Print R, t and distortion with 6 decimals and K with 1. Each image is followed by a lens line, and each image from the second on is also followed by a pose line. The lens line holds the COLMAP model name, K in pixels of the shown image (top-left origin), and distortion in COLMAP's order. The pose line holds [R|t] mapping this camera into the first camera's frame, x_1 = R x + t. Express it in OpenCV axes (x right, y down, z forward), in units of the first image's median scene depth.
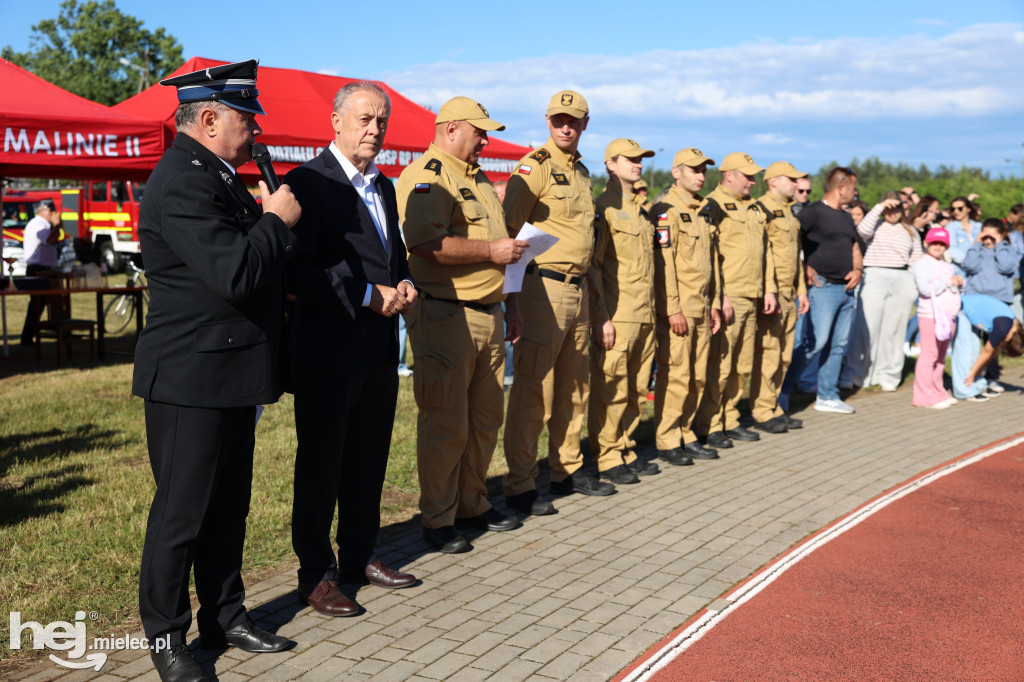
lens RADIAL K [[1149.9, 0, 518.4], [0, 1149.9, 356.9], [0, 0, 1]] dist [0.082637, -0.137858]
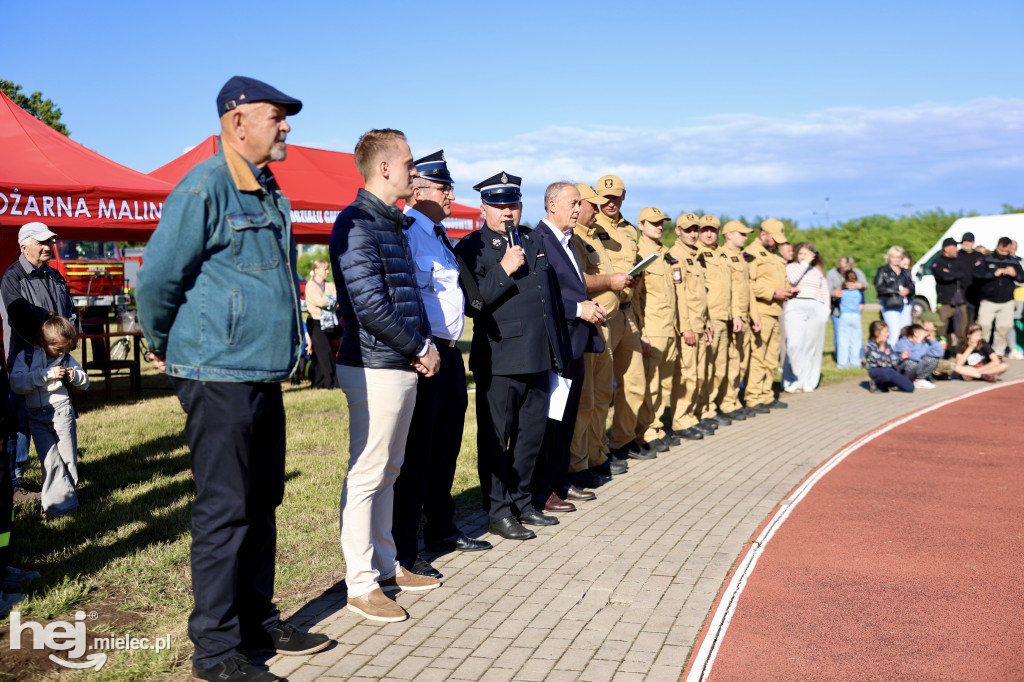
lens RADIAL K [[1149.9, 0, 518.4], [0, 1149.9, 356.9], [0, 0, 1]] dist [0.082637, -0.137858]
pose [[0.985678, -0.027966, 0.166304, -0.295327], [0.035441, 0.998483, -0.042147, 0.045372], [-0.164873, 0.047438, 0.985173, -0.338013]]
